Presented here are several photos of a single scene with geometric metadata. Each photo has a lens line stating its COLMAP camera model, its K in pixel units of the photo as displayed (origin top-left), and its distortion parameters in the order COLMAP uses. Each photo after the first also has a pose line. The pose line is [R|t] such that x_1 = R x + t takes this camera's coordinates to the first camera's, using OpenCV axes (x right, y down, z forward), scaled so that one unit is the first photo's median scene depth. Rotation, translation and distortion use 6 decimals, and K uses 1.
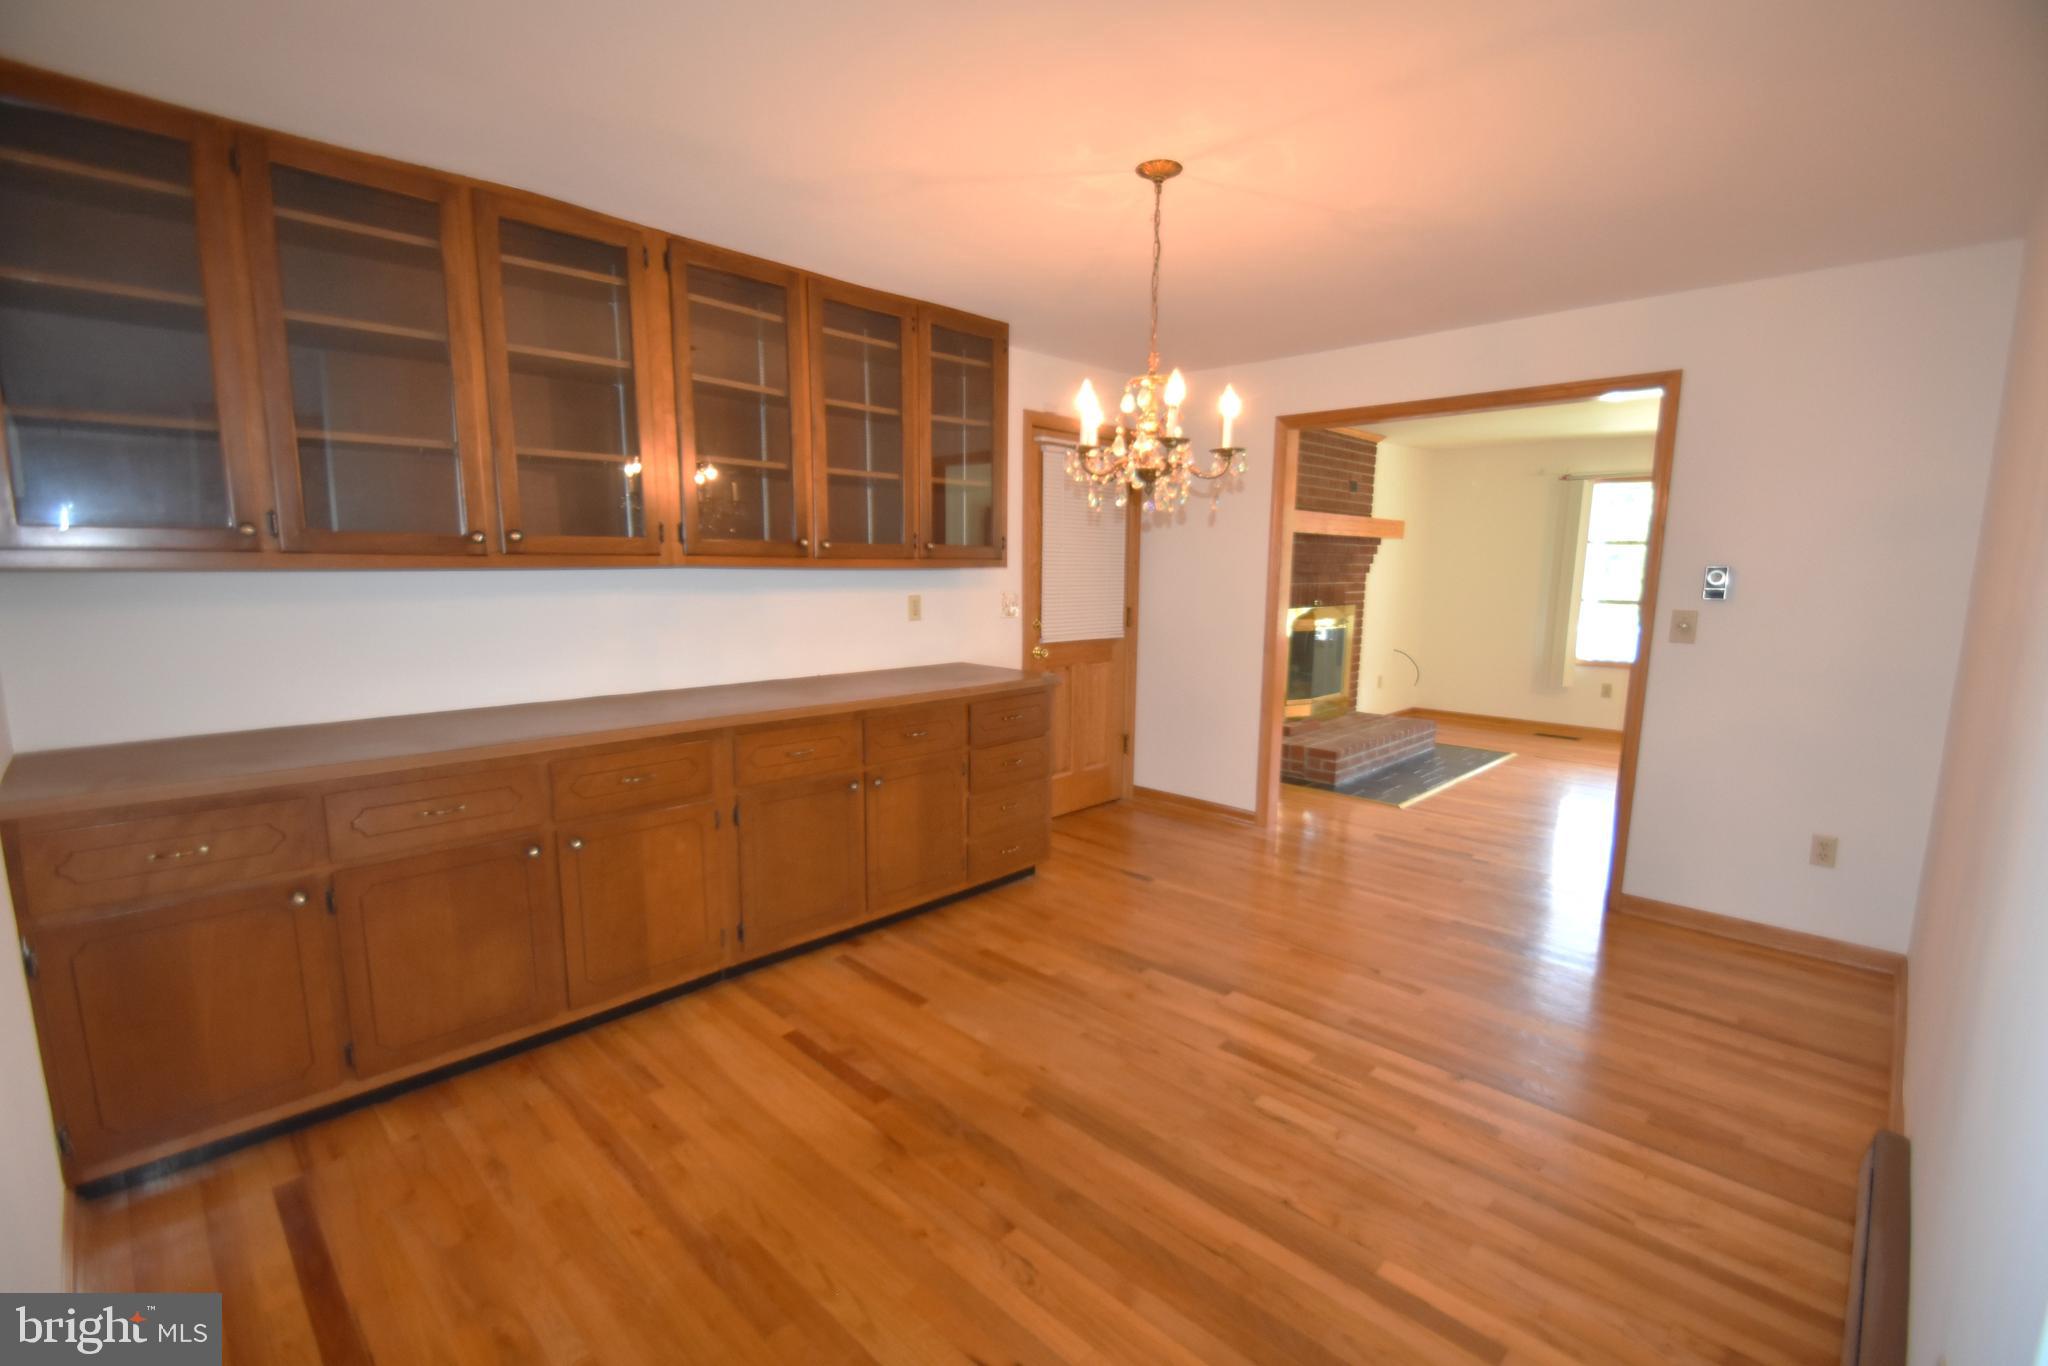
lens RADIAL K [[895.3, 0, 1009.9], [0, 895.3, 691.5], [0, 0, 1]] dist [0.003809, -0.000758]
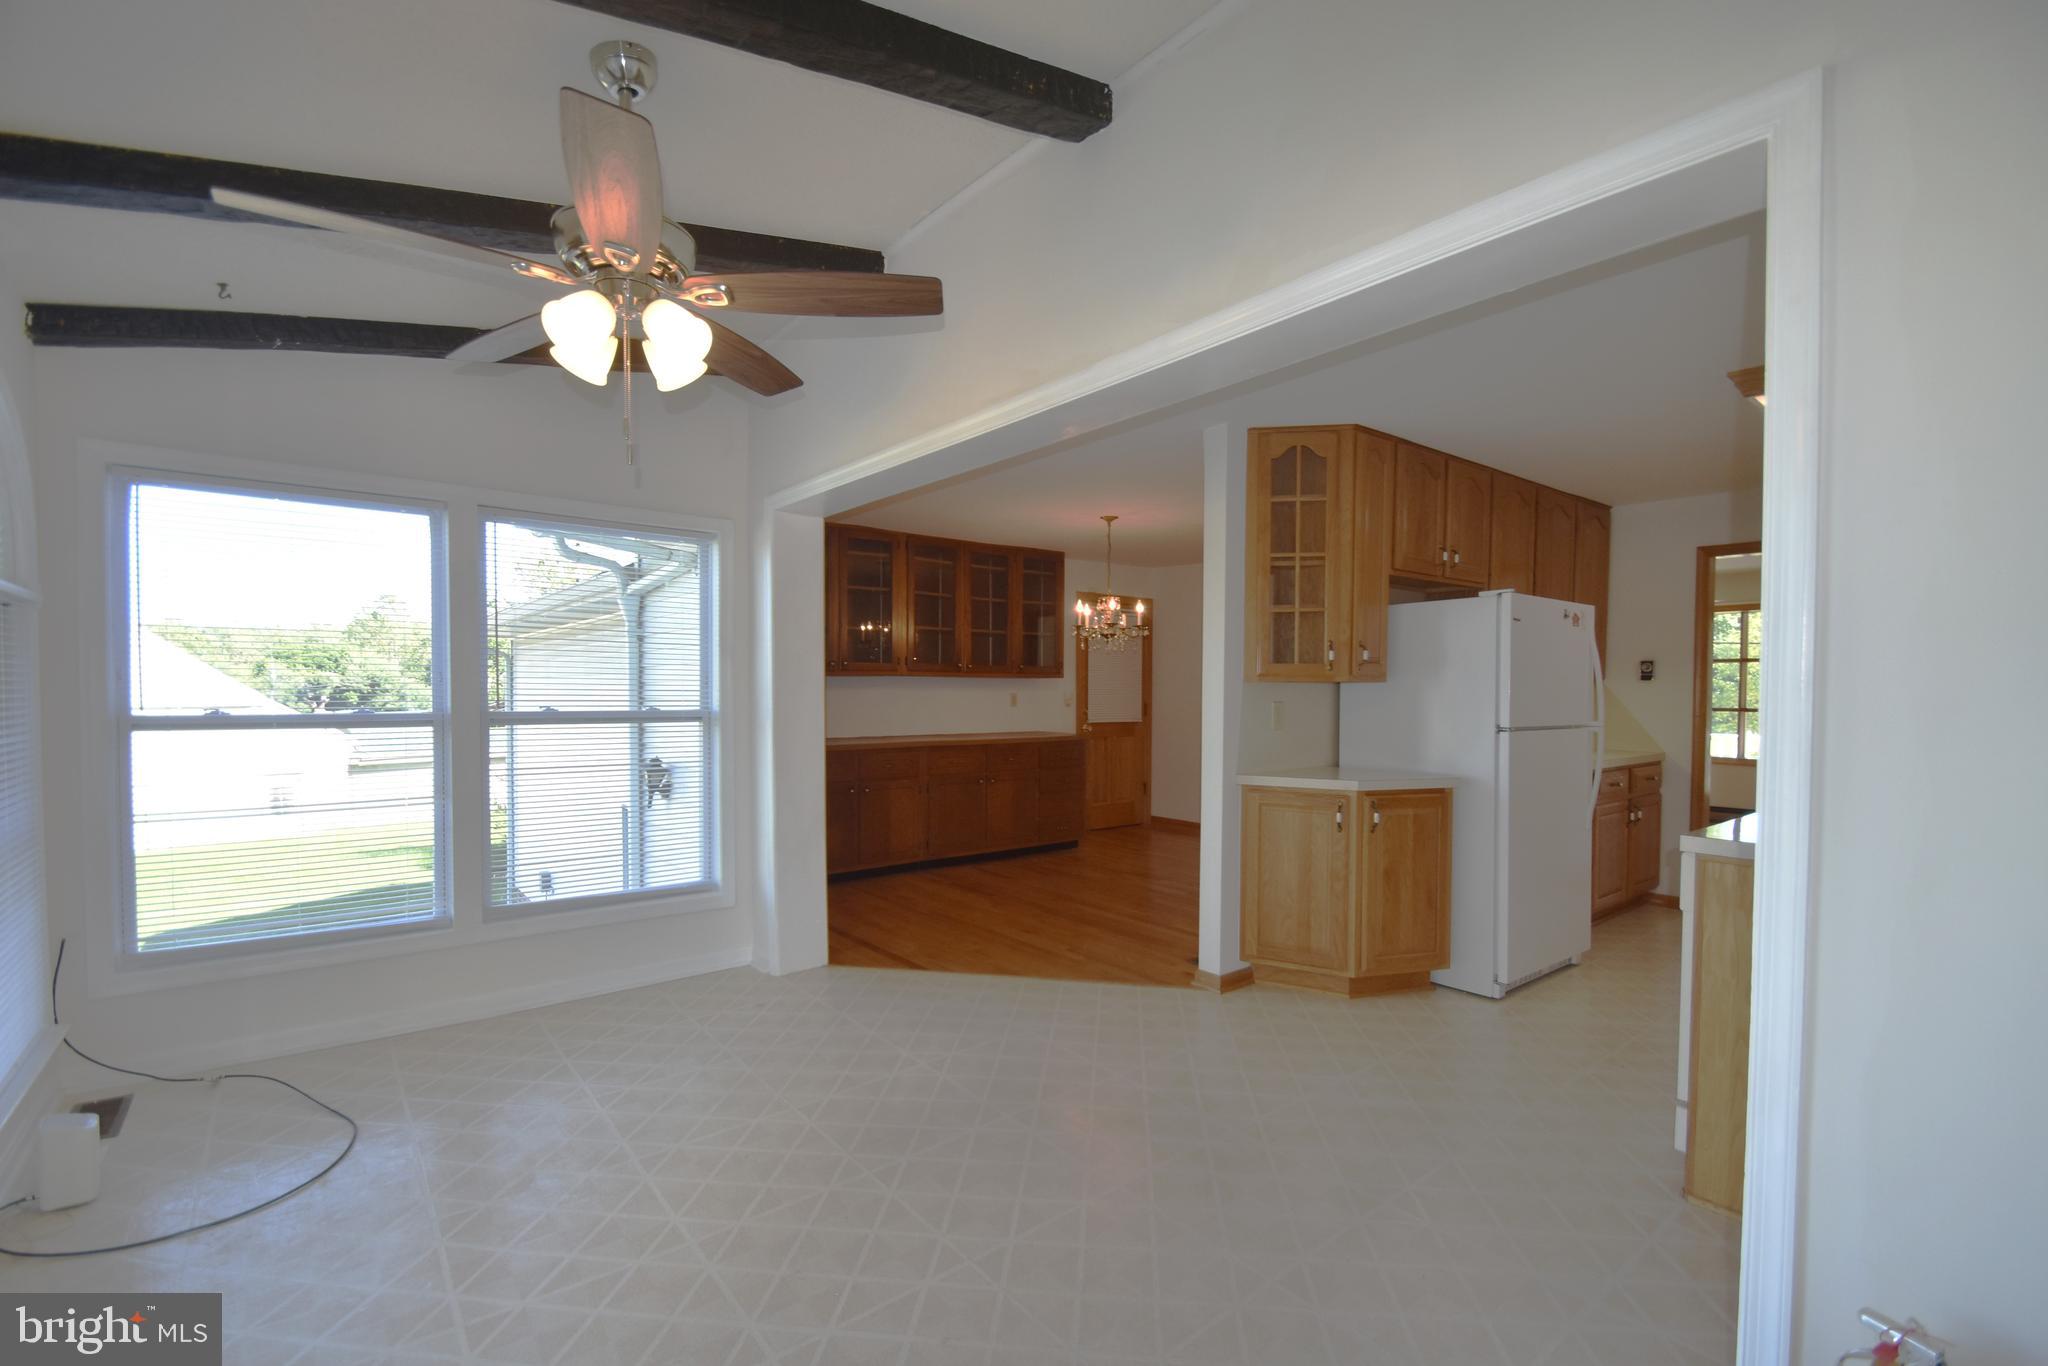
lens RADIAL K [[895.3, 0, 1038.9], [0, 895.3, 689.0], [0, 0, 1]] dist [0.003809, -0.000758]
pose [[0.995679, 0.000651, -0.092855, 0.137265], [-0.013338, 0.990607, -0.136086, 0.158229], [0.091894, 0.136736, 0.986336, -0.958928]]
